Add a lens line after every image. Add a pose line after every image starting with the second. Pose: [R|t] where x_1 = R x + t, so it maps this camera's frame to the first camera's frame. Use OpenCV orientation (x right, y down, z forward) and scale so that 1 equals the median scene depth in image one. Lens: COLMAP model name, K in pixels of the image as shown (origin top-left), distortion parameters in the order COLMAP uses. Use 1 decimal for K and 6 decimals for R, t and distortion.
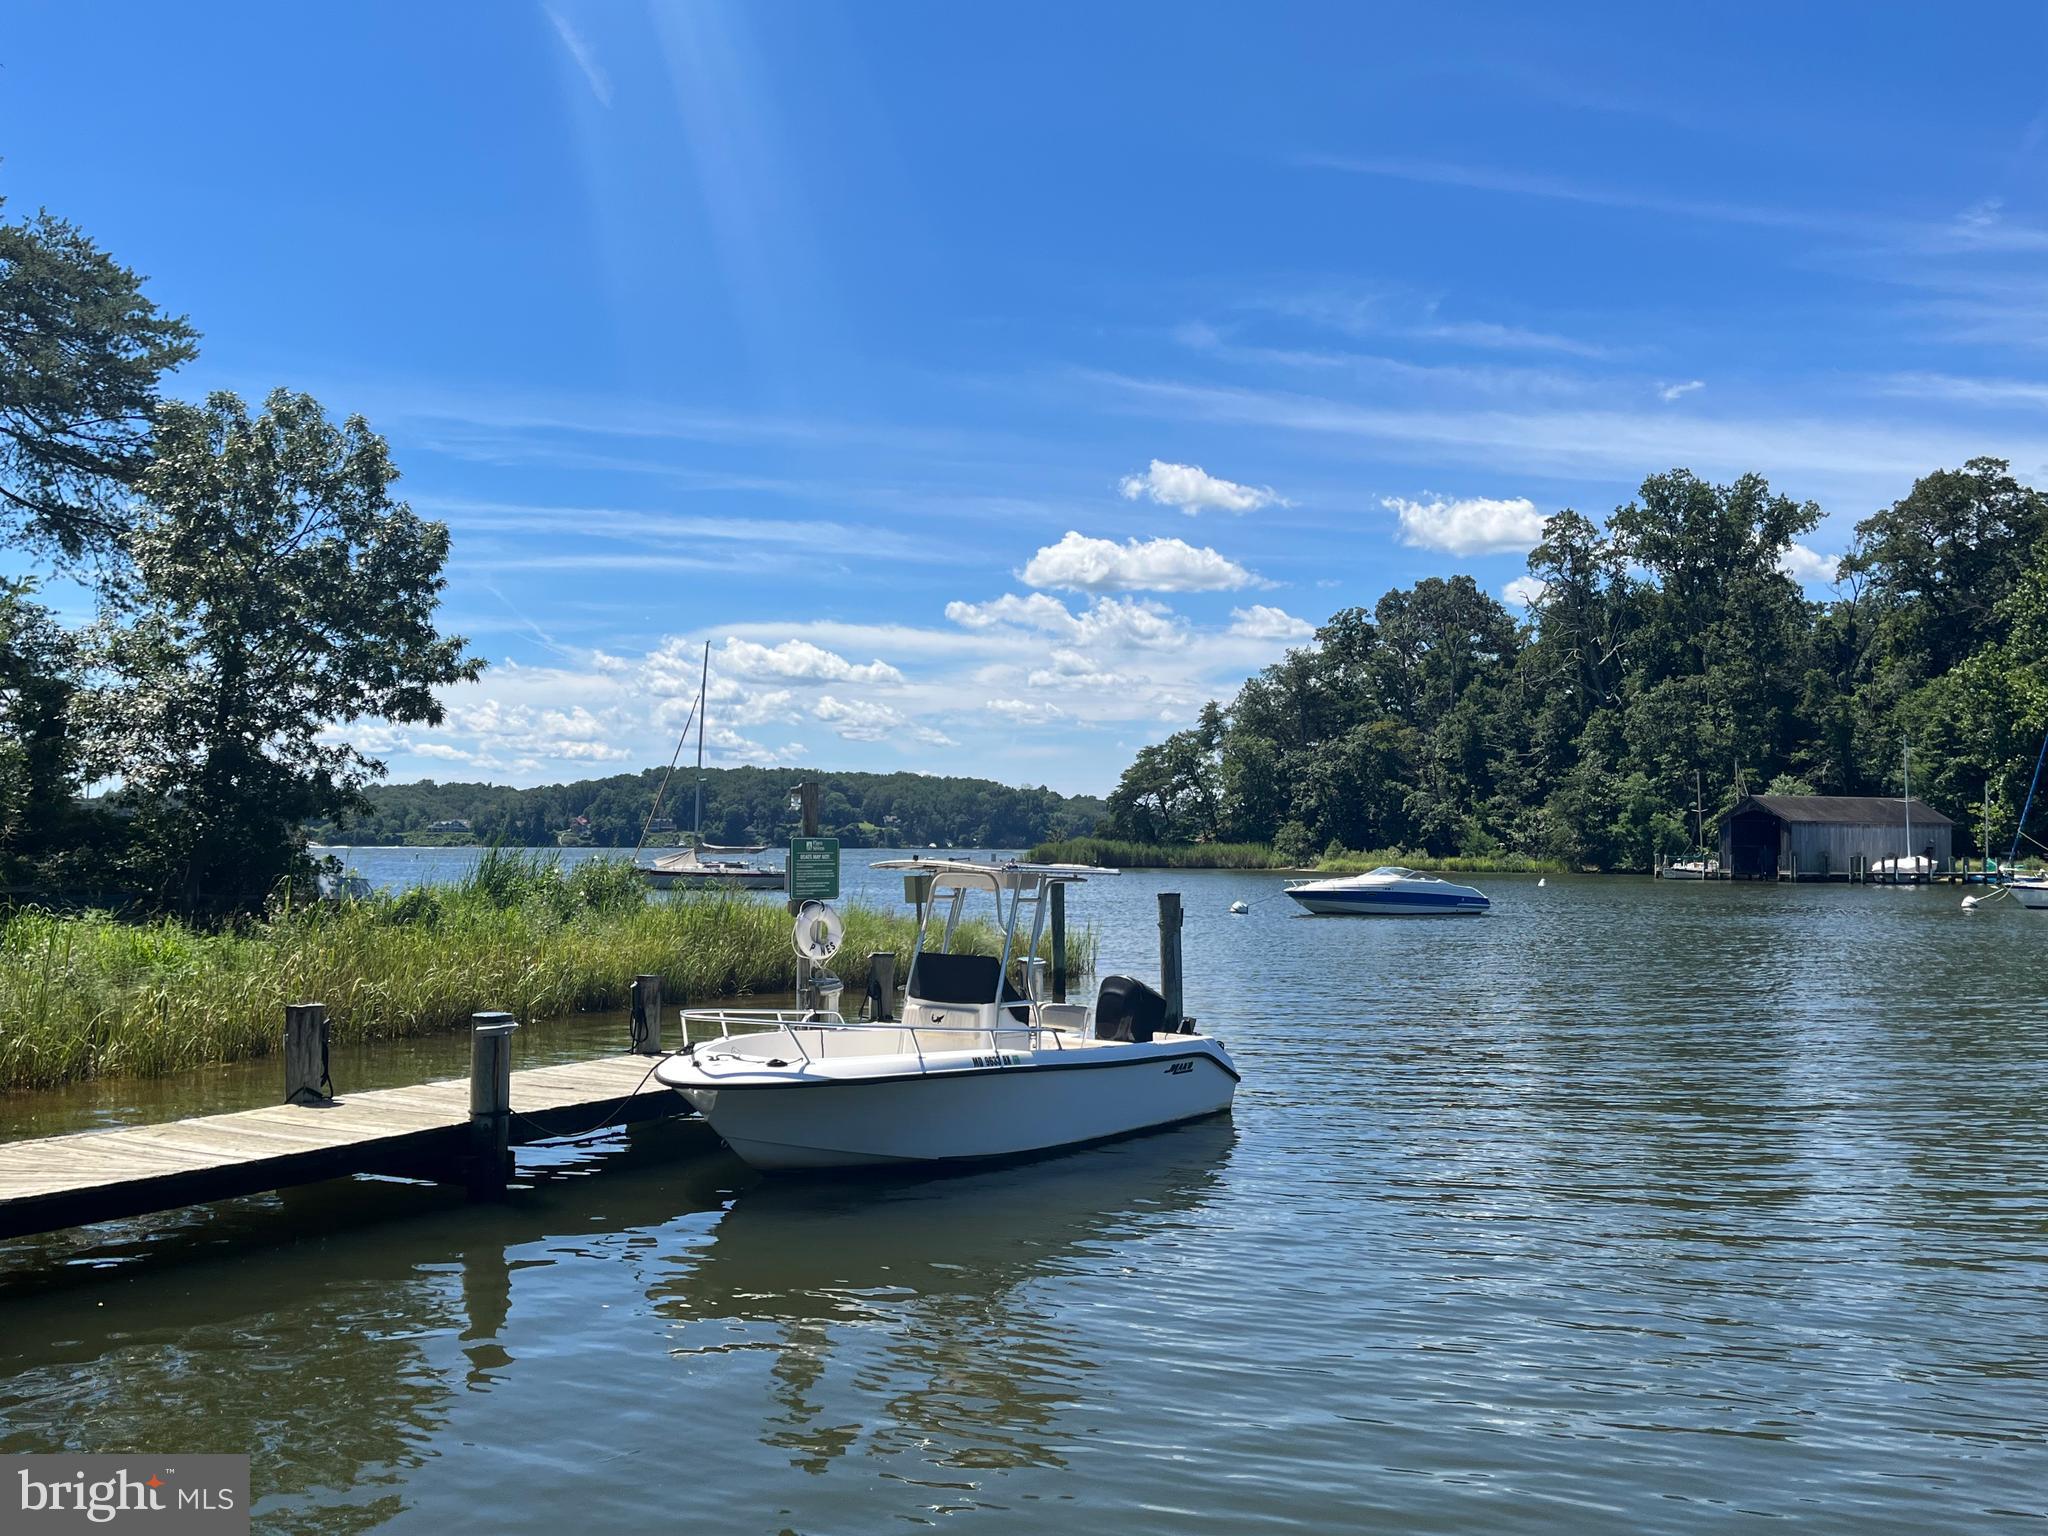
lens RADIAL K [[1789.1, 0, 1024.6], [0, 1789.1, 742.2], [0, 0, 1]] dist [0.073064, -0.056219]
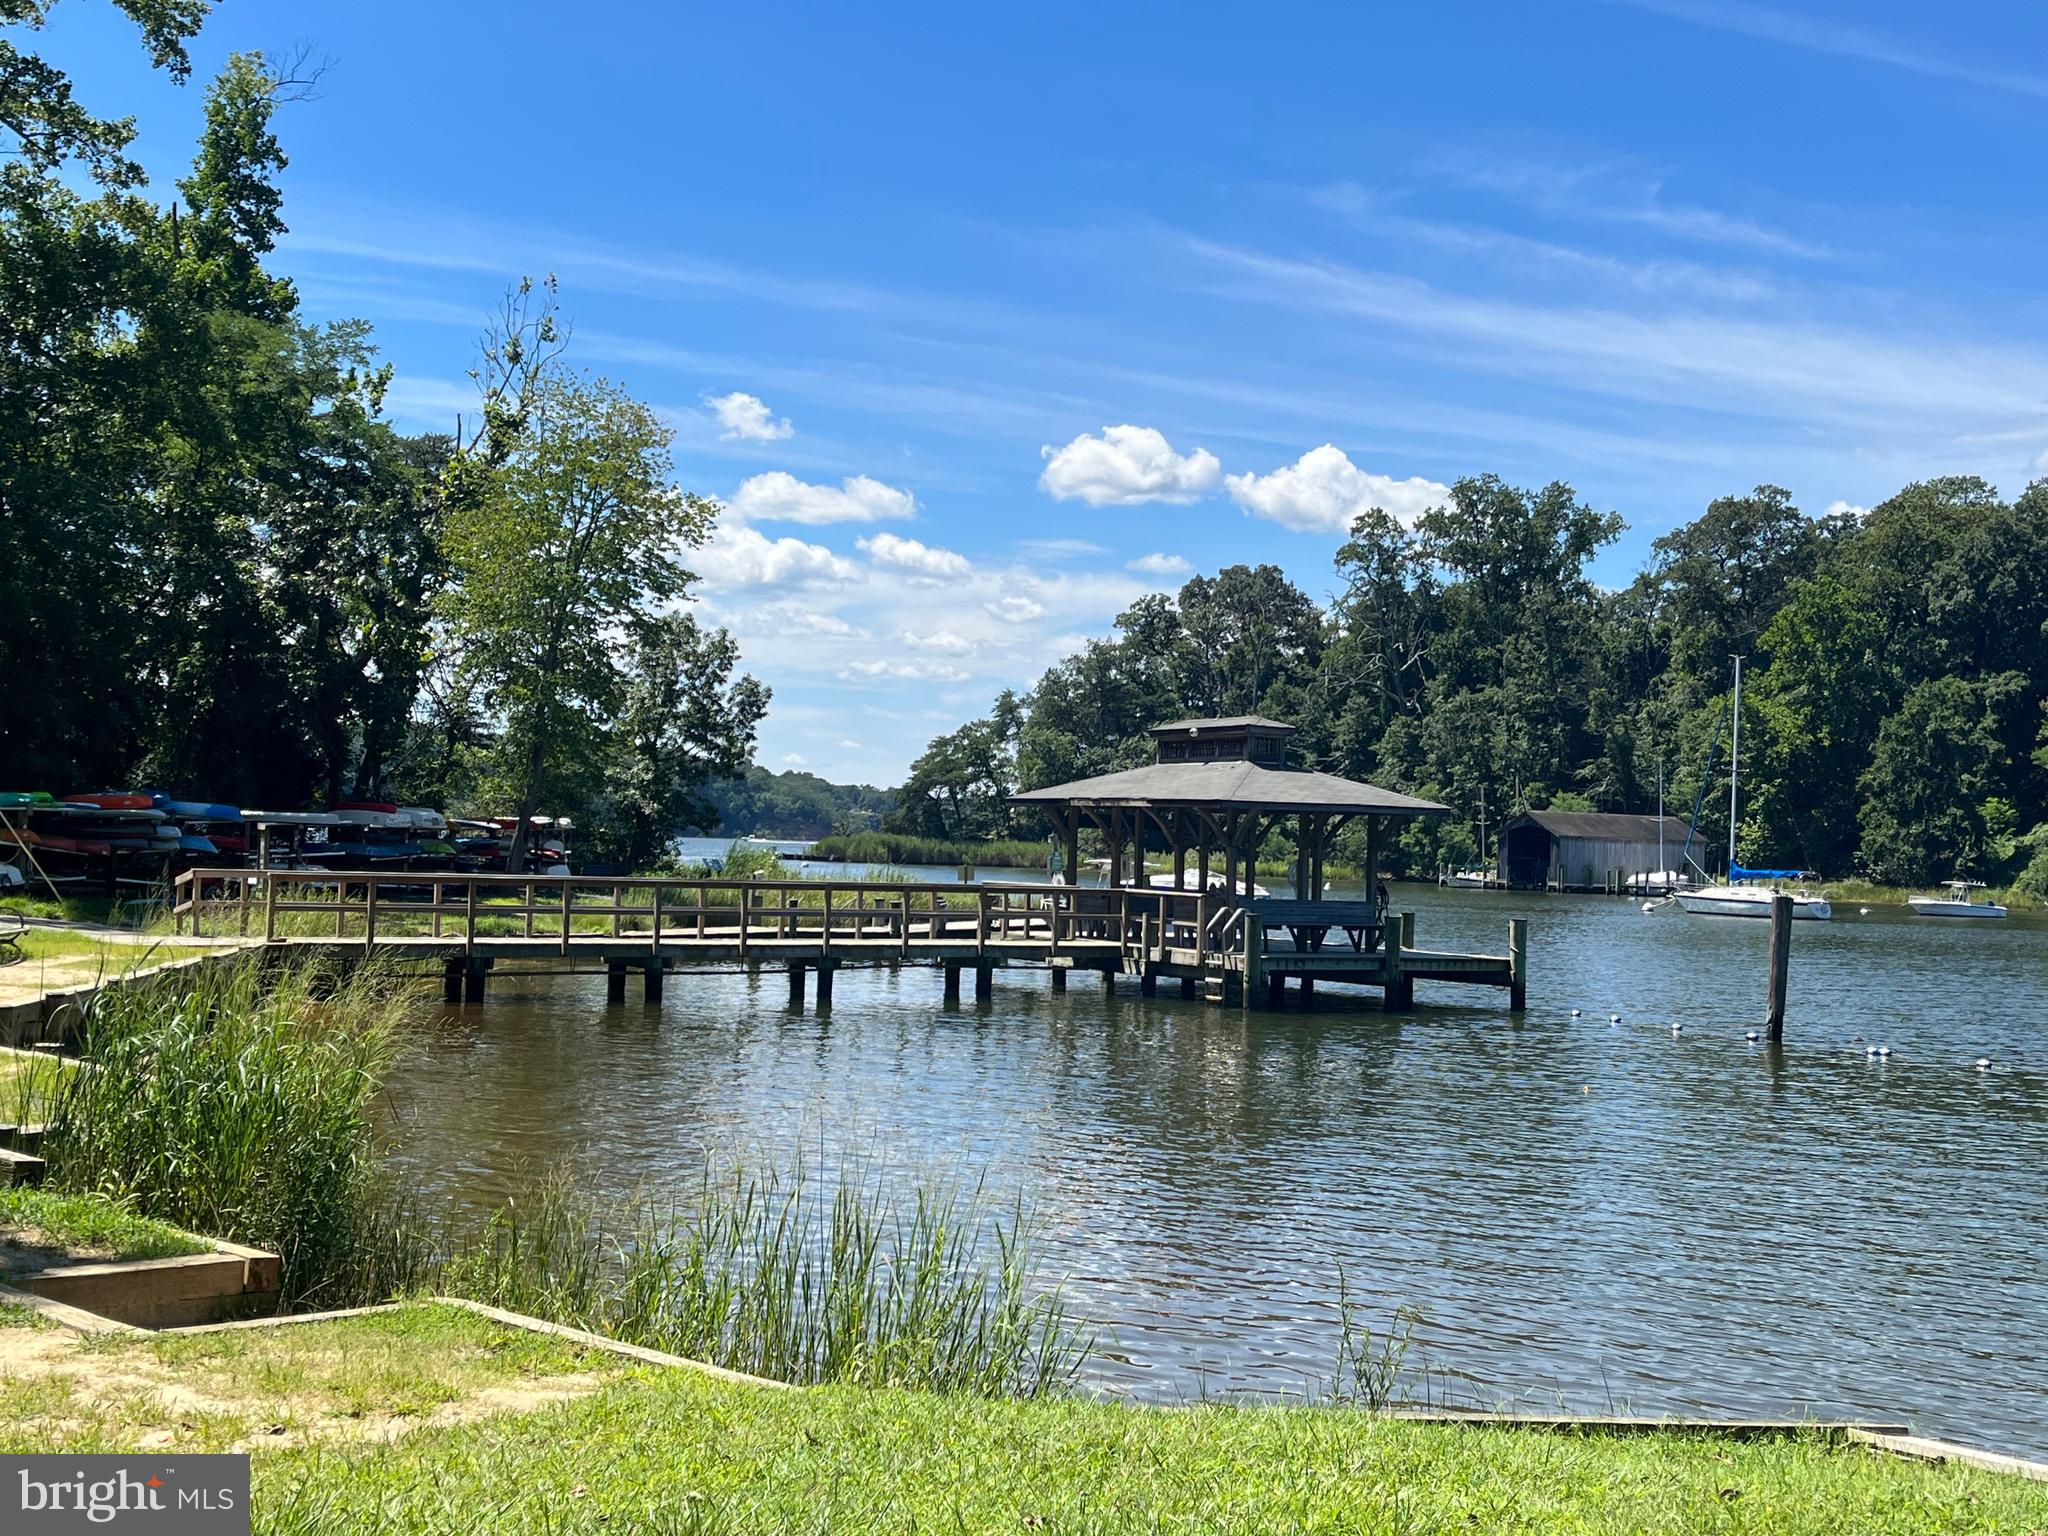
lens RADIAL K [[2289.4, 0, 1023.2], [0, 2289.4, 755.9], [0, 0, 1]] dist [0.157254, 0.000000]
pose [[0.990047, 0.032173, 0.137013, -0.055538], [-0.035265, 0.999174, 0.020198, -0.013815], [-0.136250, -0.024828, 0.990363, -0.213239]]
